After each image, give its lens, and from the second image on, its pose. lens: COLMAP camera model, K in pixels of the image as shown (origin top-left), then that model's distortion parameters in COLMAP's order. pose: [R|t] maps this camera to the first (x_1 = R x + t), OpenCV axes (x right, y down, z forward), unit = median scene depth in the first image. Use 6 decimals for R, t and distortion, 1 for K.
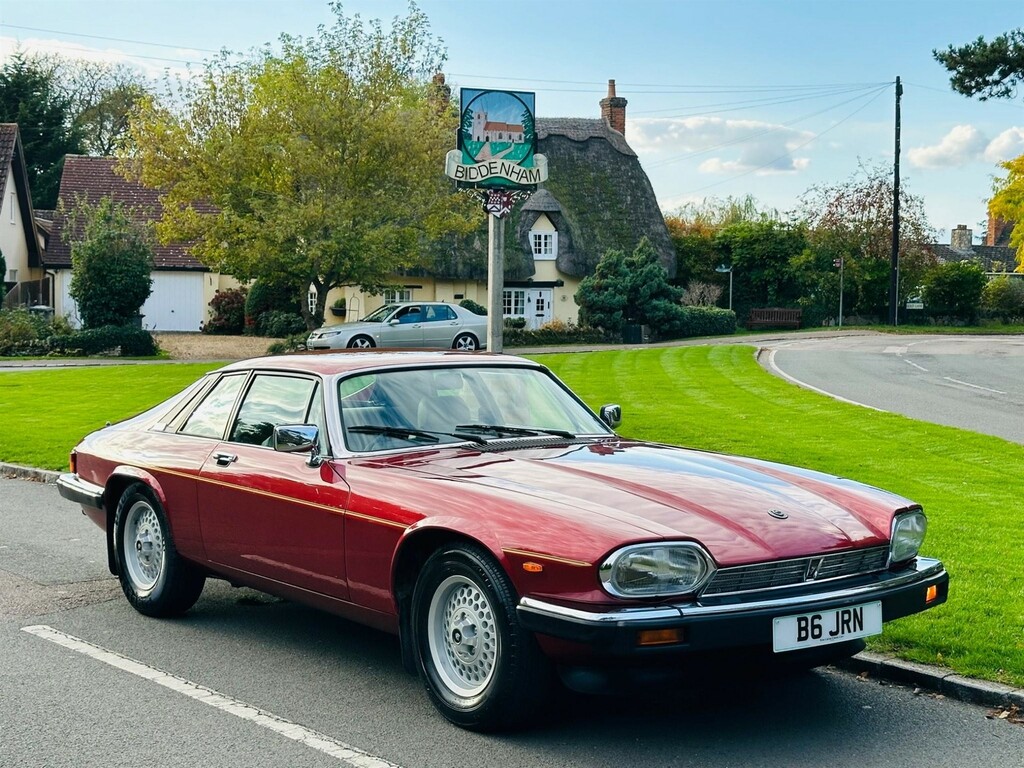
lens RADIAL K [[1643.8, 0, 512.0], [0, 1643.8, 384.0], [0, 0, 1]] dist [0.152522, -0.037795]
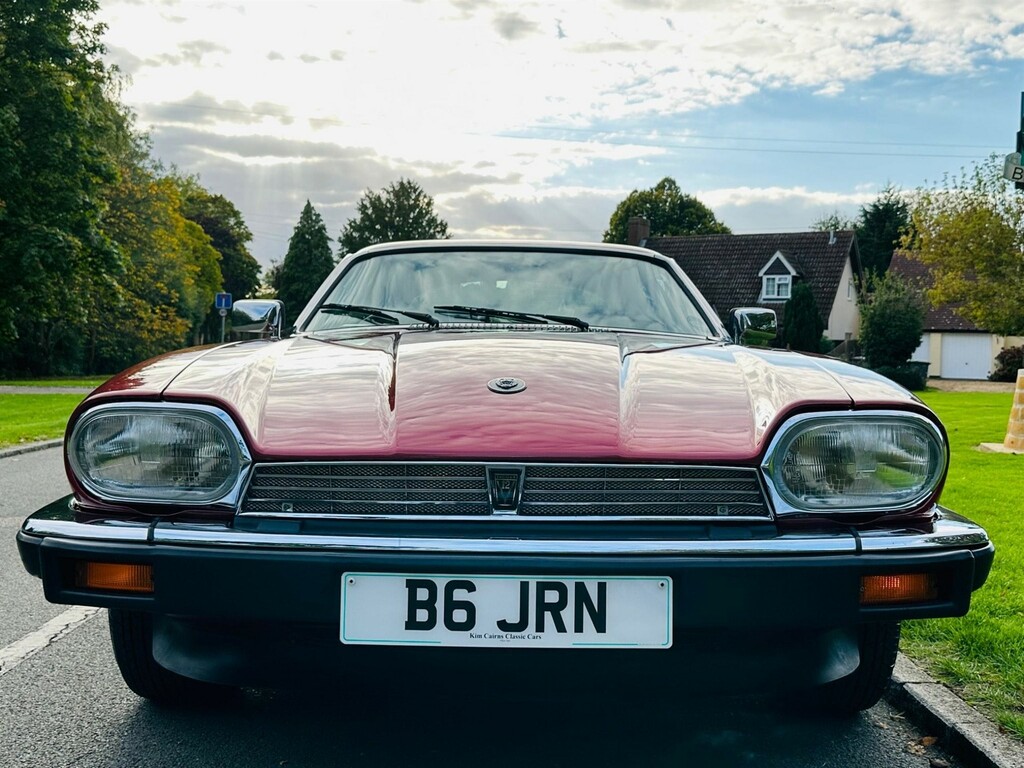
lens RADIAL K [[1071.0, 0, 511.8], [0, 1071.0, 435.3], [0, 0, 1]] dist [0.119740, -0.162373]
pose [[0.791476, 0.053489, -0.608855, 0.058435], [-0.048498, 0.998518, 0.024677, 0.013726], [0.609273, 0.009997, 0.792897, 0.117357]]
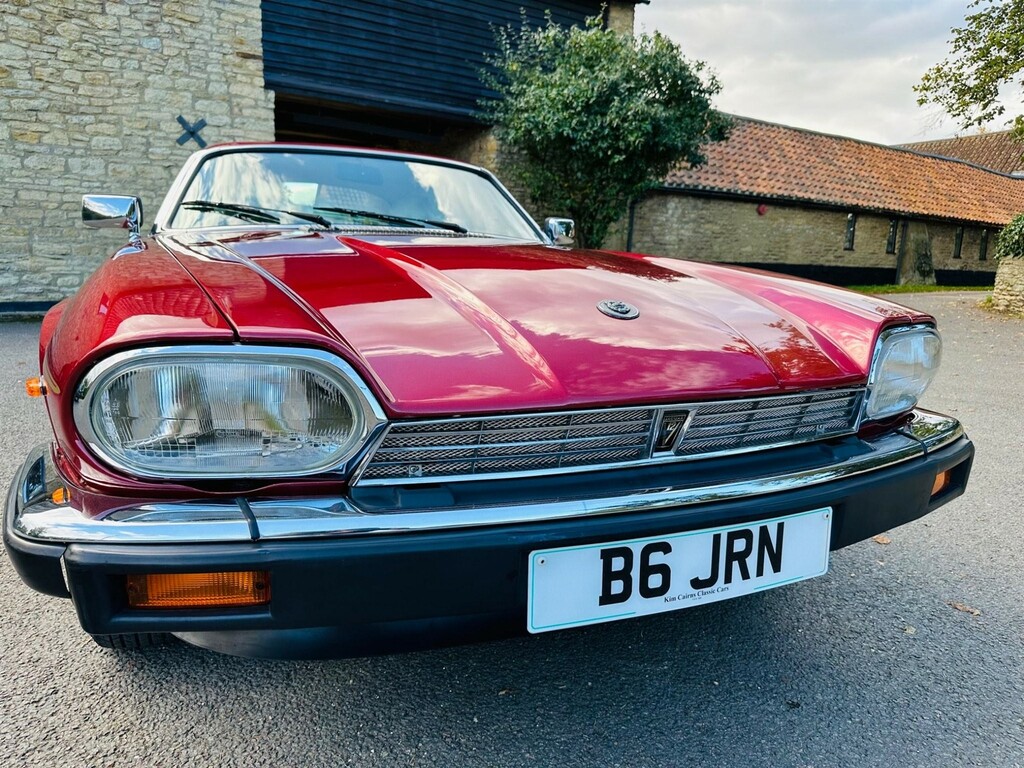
lens RADIAL K [[718.5, 0, 508.8], [0, 718.5, 385.6], [0, 0, 1]] dist [0.036295, -0.058117]
pose [[0.969601, 0.070192, -0.234409, 0.028736], [-0.040307, 0.990703, 0.129933, 0.011961], [0.241351, -0.116535, 0.963416, 0.125970]]
